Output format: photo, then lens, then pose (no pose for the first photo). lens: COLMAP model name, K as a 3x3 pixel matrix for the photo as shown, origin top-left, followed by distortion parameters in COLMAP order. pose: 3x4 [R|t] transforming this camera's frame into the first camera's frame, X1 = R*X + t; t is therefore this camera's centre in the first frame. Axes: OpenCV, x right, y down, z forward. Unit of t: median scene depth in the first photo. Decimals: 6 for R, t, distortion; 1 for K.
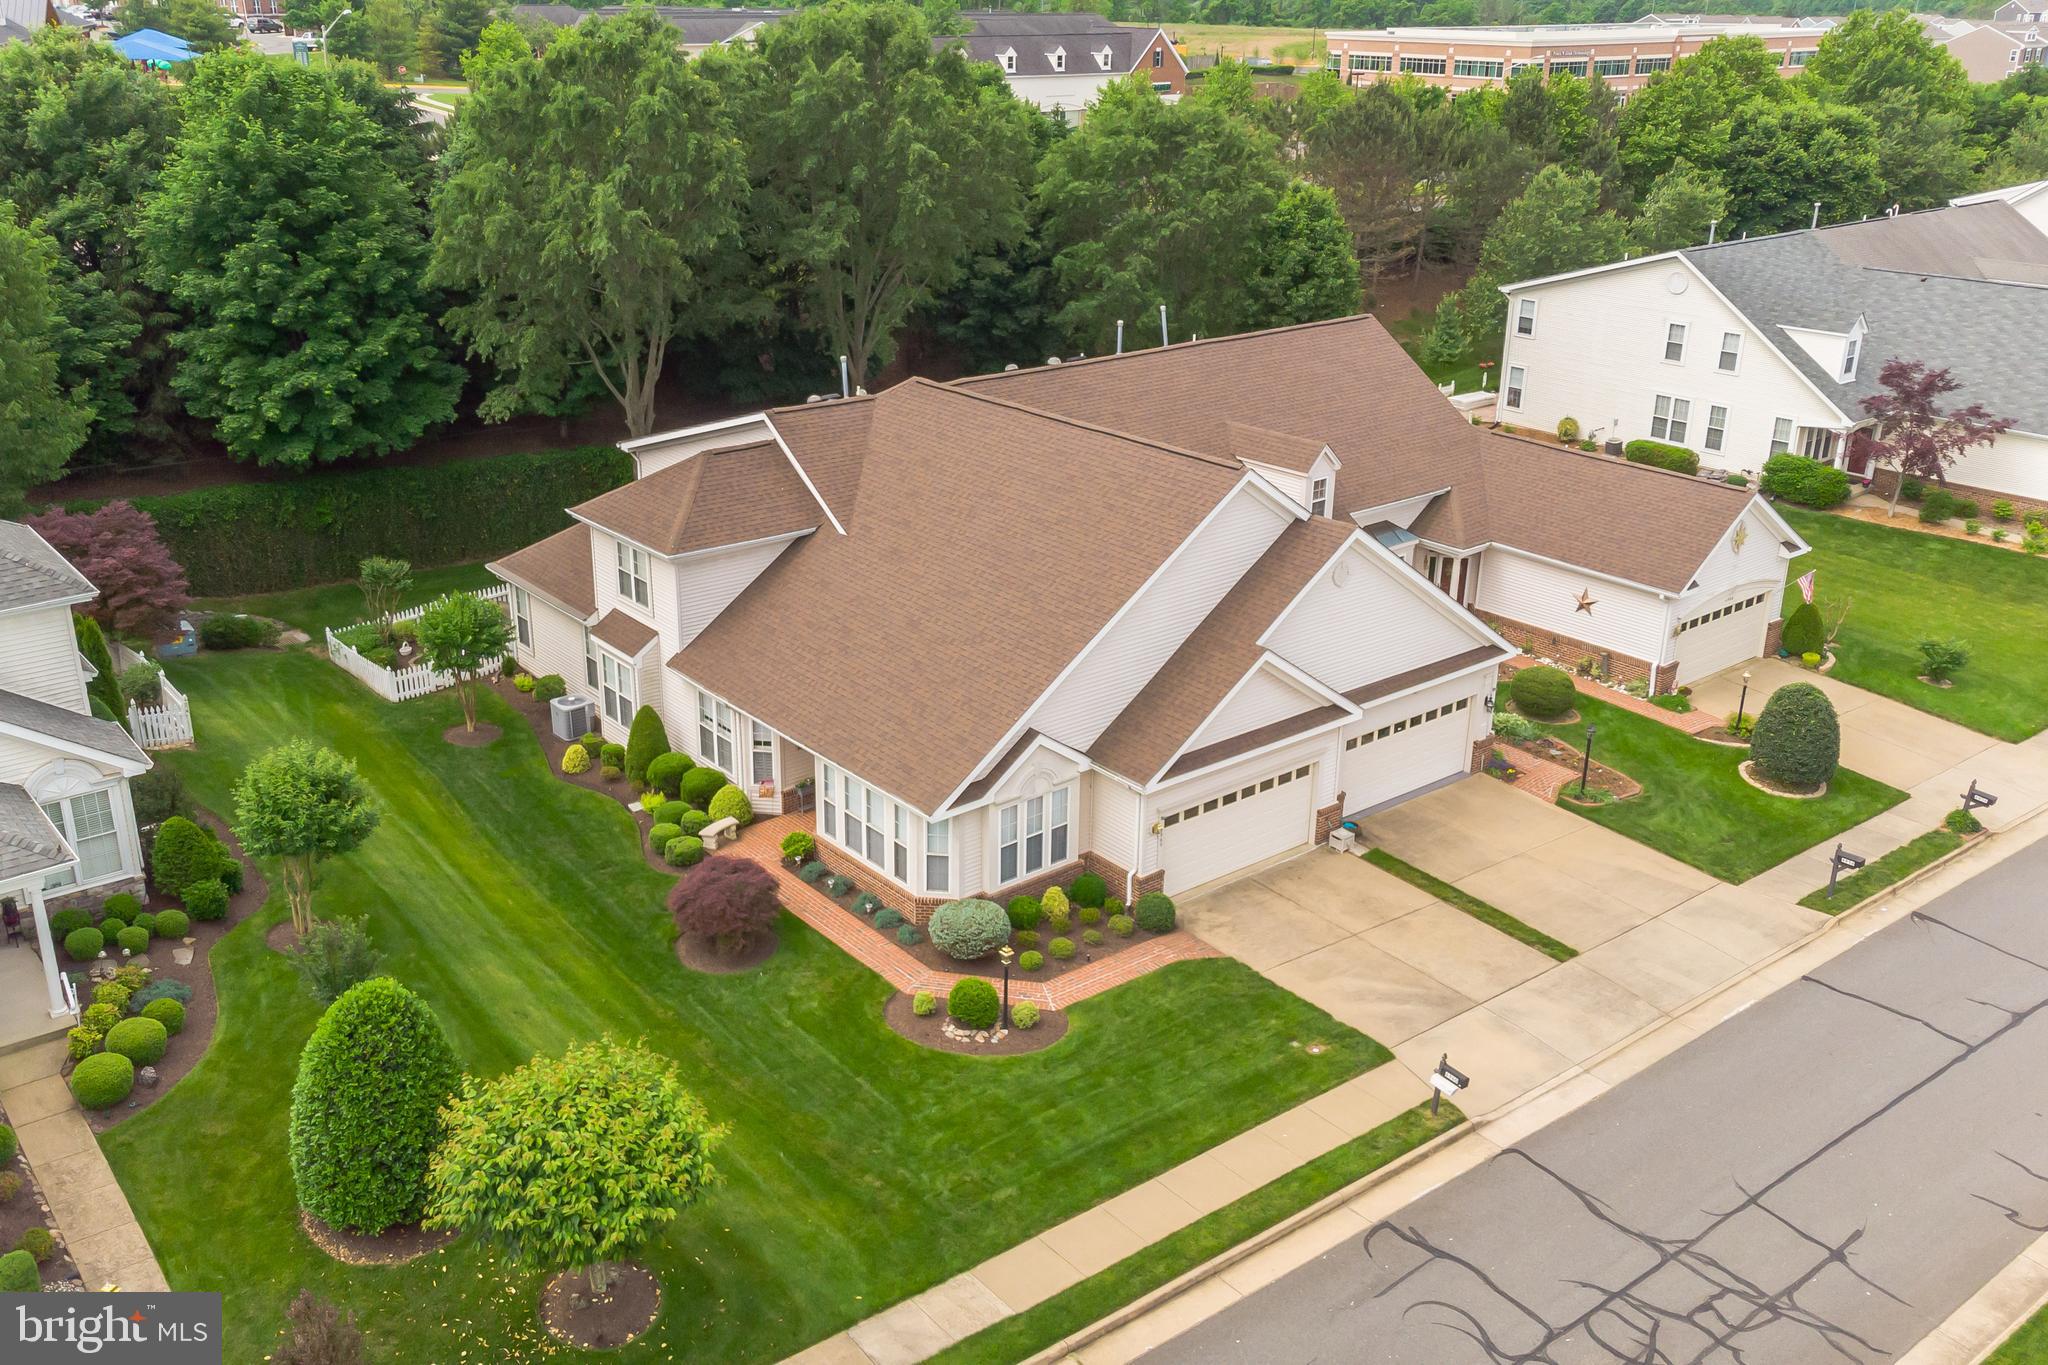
lens RADIAL K [[1825.4, 0, 1028.4], [0, 1825.4, 681.3], [0, 0, 1]] dist [0.002056, -0.015305]
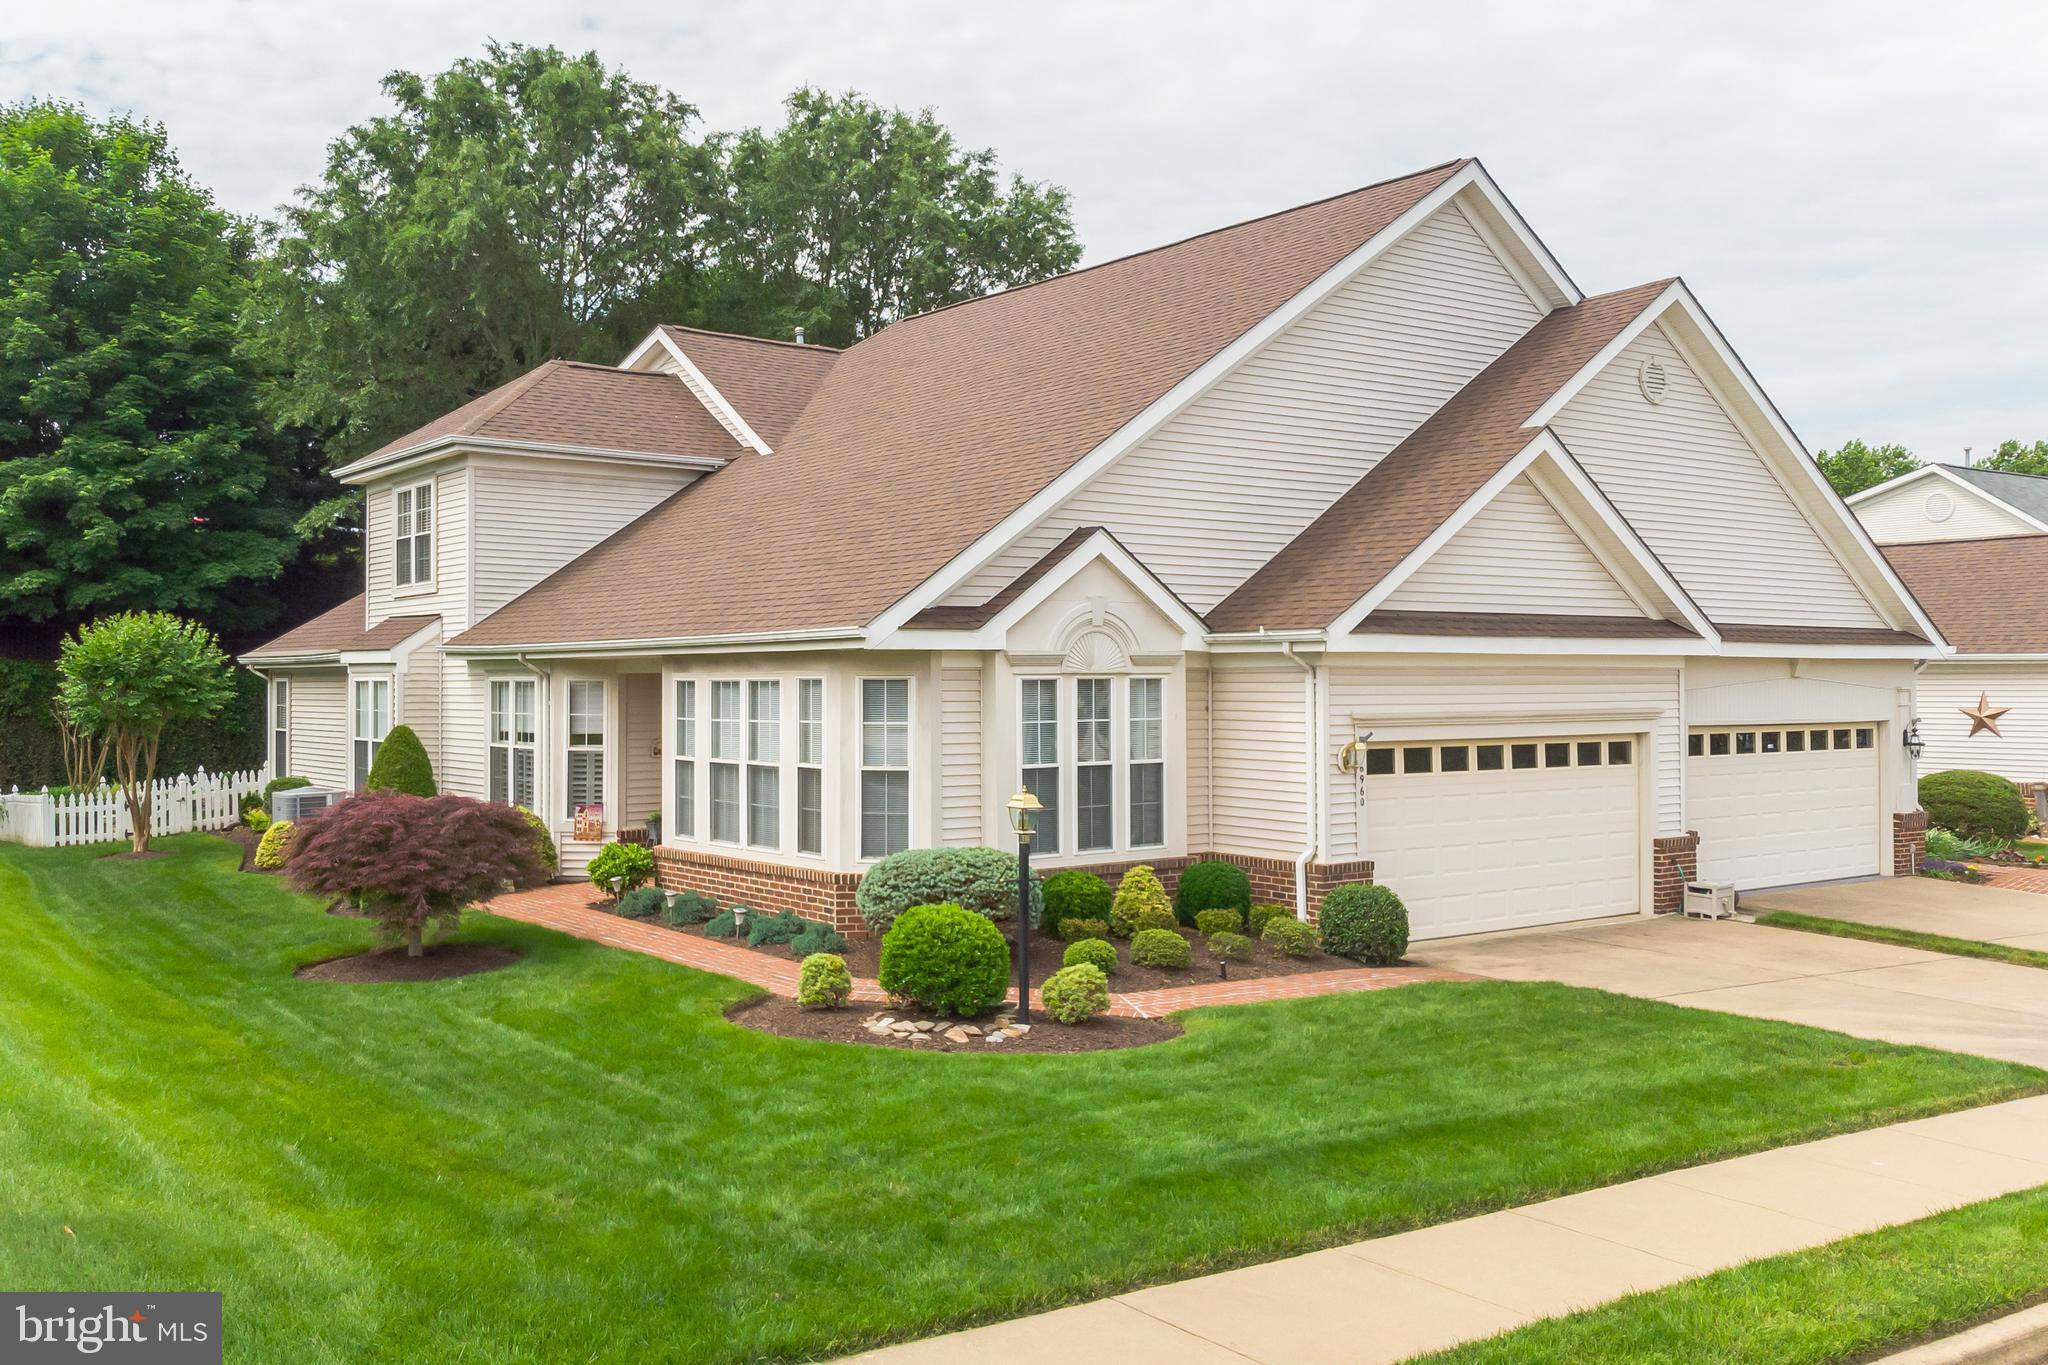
lens RADIAL K [[1825.4, 0, 1008.2], [0, 1825.4, 682.3], [0, 0, 1]] dist [0.002056, -0.015305]
pose [[0.998849, -0.017846, -0.044521, 0.002316], [-0.000223, 0.926469, -0.376371, 0.239028], [0.047964, 0.375948, 0.925399, 0.543207]]
